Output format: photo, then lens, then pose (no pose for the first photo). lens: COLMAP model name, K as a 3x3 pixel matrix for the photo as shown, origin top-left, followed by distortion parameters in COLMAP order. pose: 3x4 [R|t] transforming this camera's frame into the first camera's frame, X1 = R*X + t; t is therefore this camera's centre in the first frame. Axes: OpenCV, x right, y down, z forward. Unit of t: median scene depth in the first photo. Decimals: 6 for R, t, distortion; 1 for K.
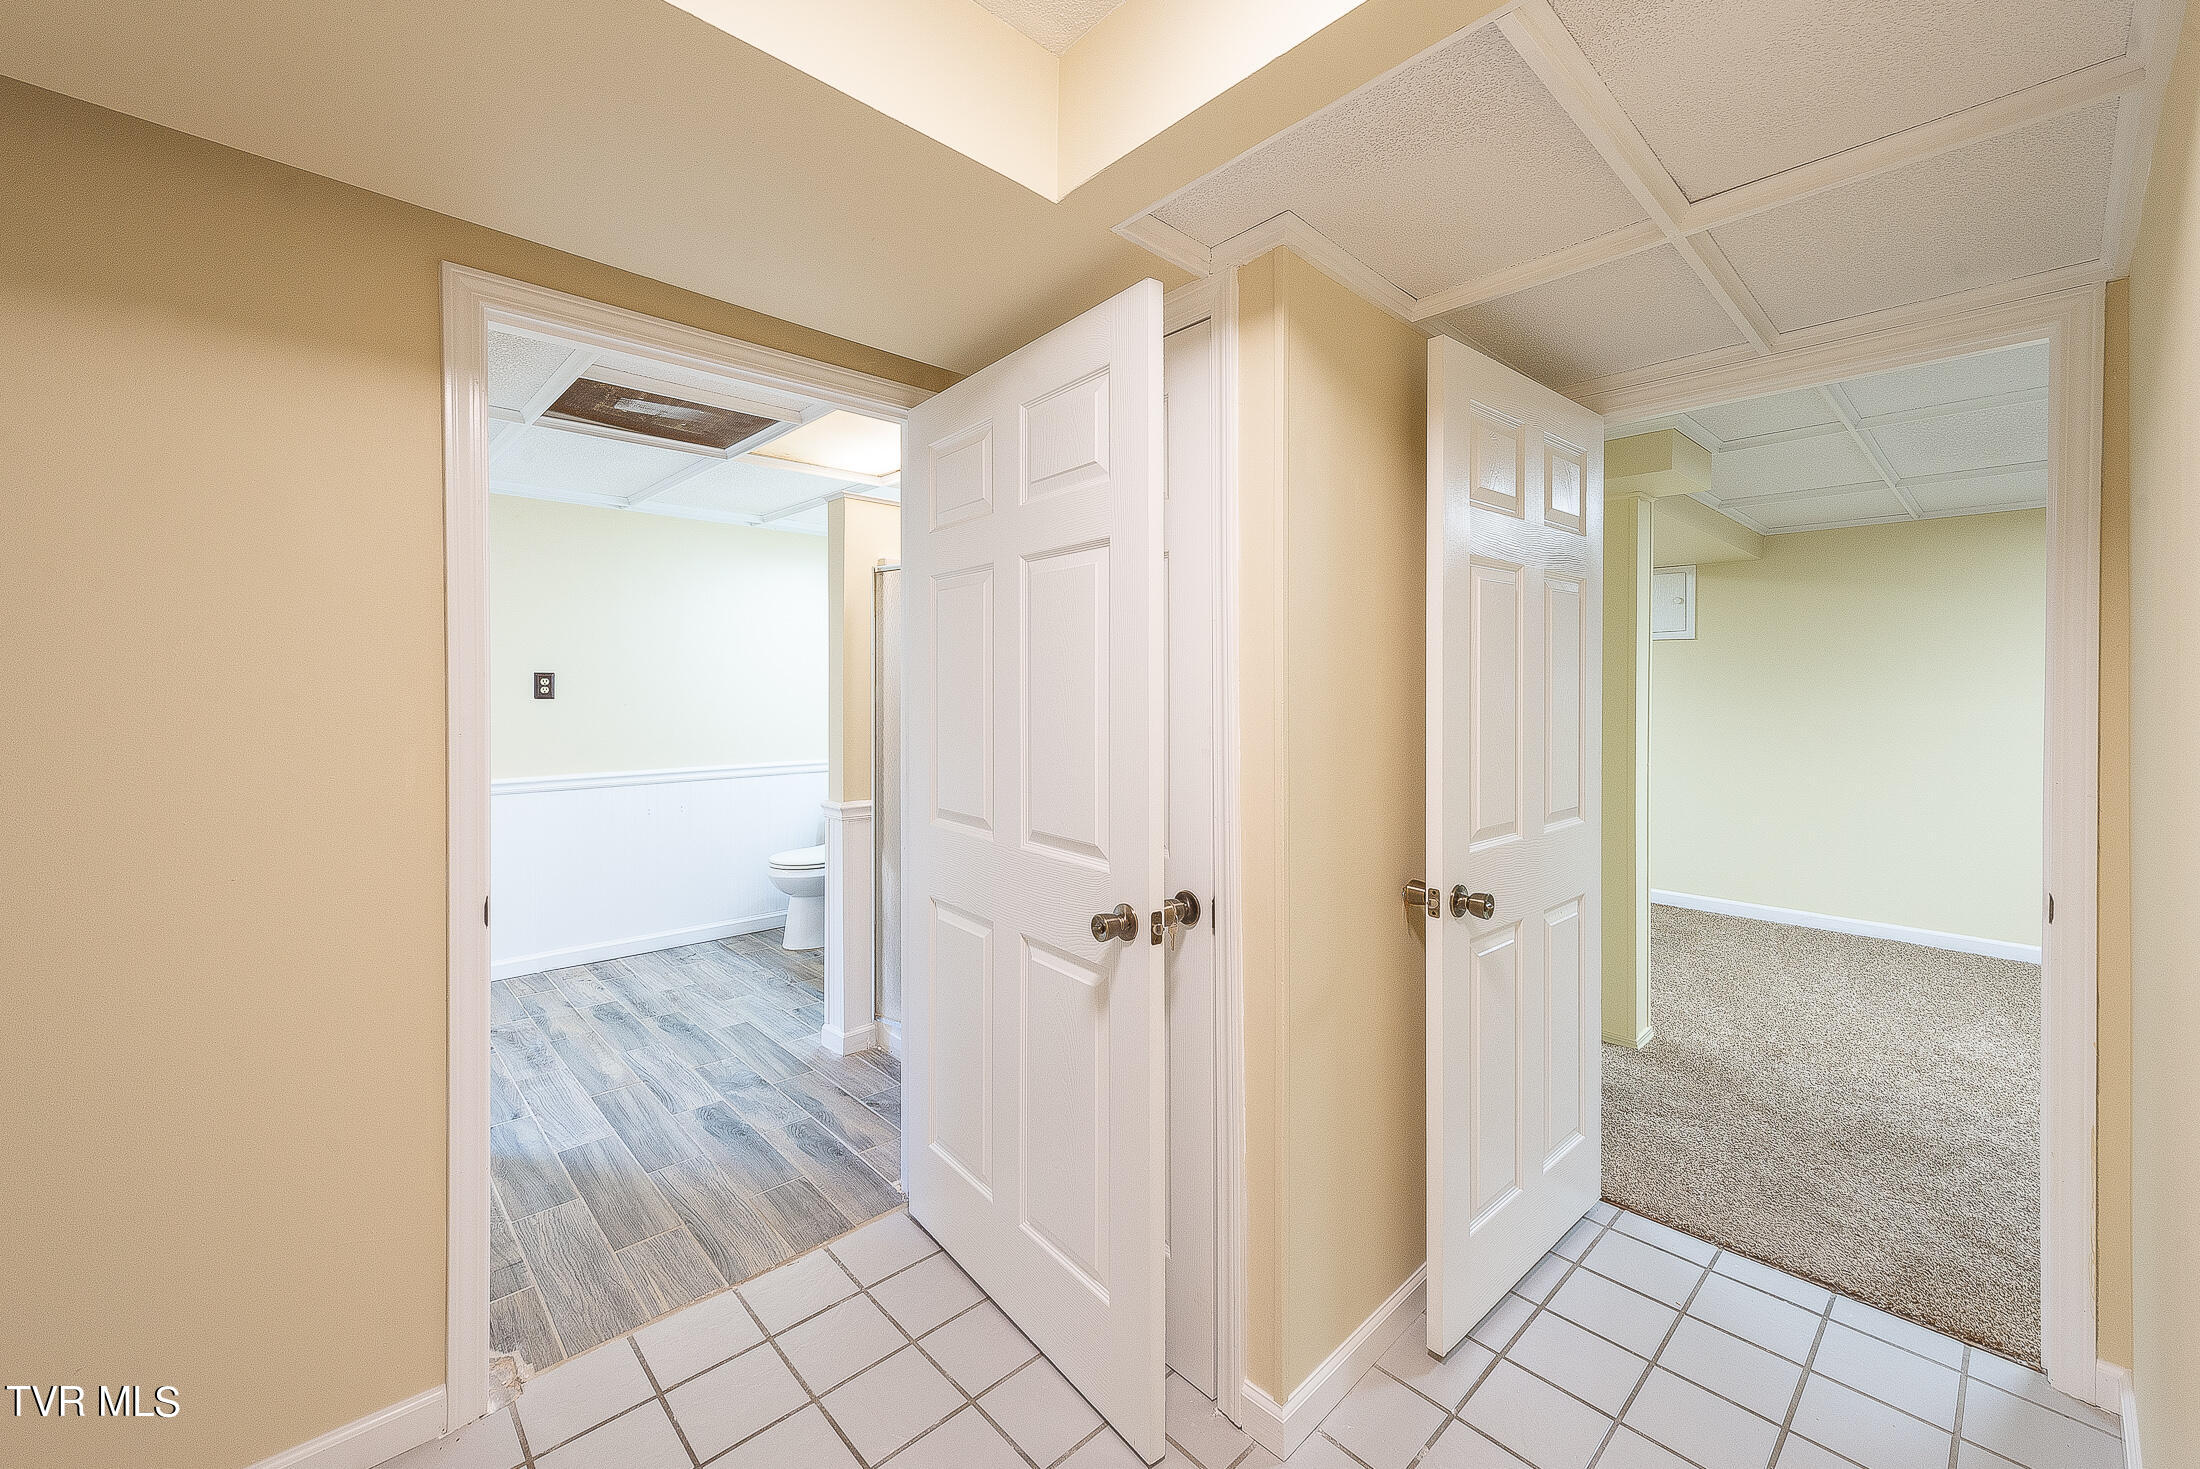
lens RADIAL K [[881.9, 0, 1090.8], [0, 881.9, 689.2], [0, 0, 1]] dist [0.011931, -0.004808]
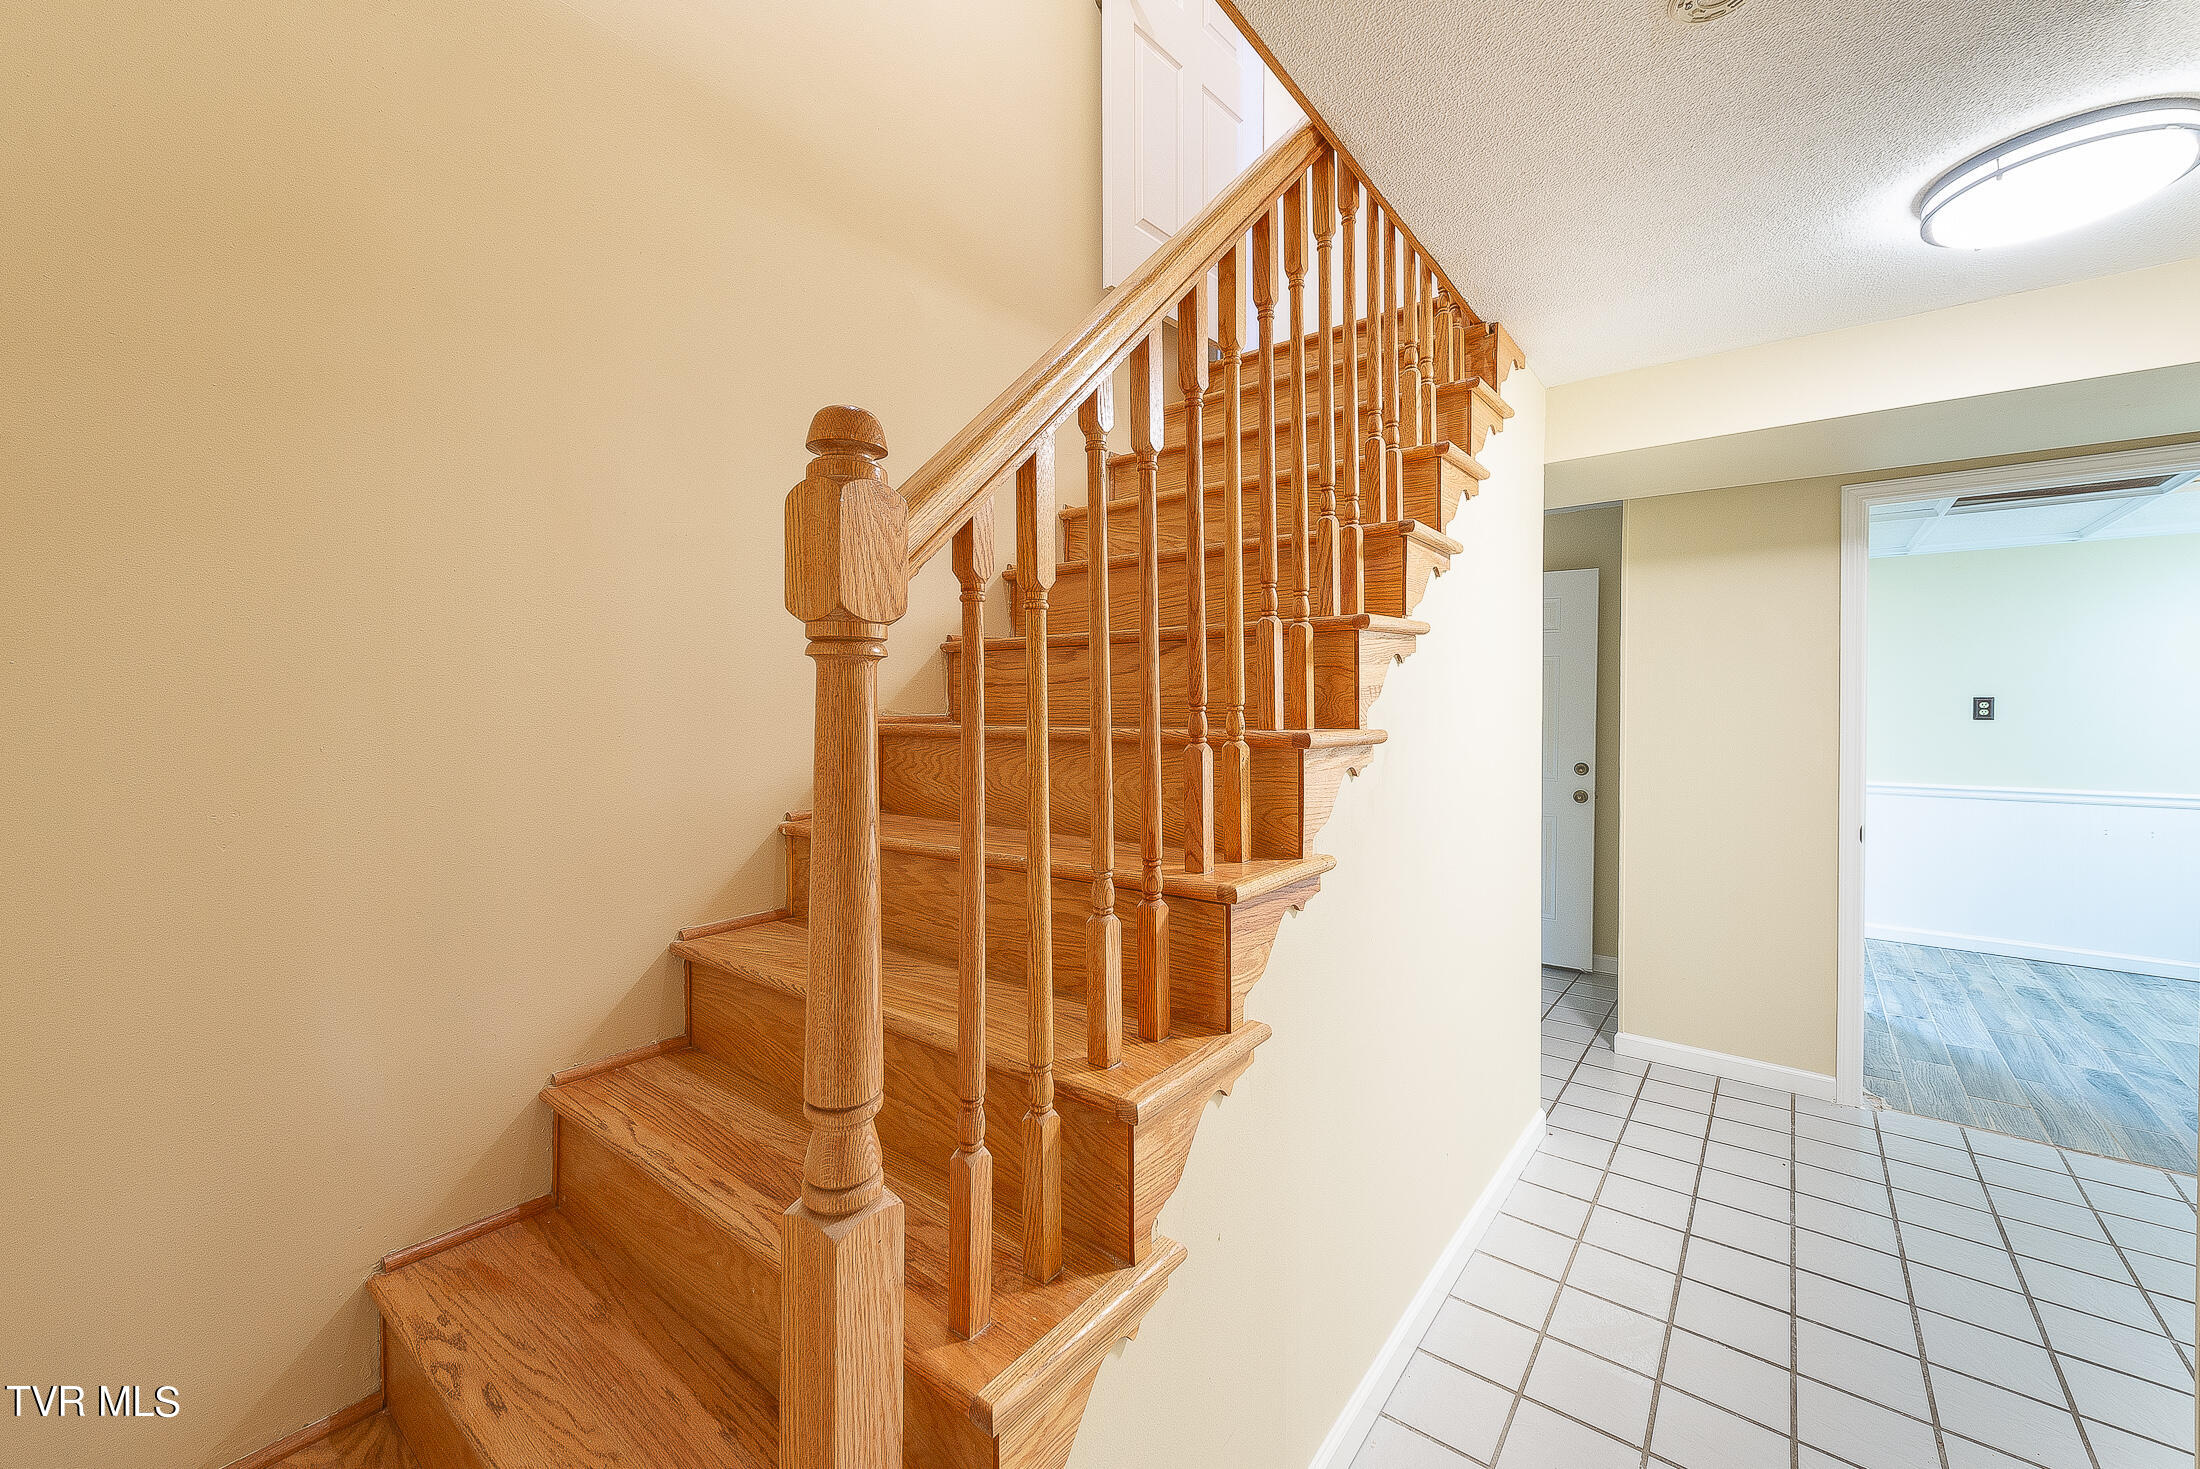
lens RADIAL K [[881.9, 0, 1101.8], [0, 881.9, 719.4], [0, 0, 1]] dist [0.011931, -0.004808]
pose [[0.165006, 0.014495, -0.986186, 0.547816], [-0.004732, 0.999892, 0.013904, -0.000470], [0.986281, 0.002373, 0.165057, -0.538726]]
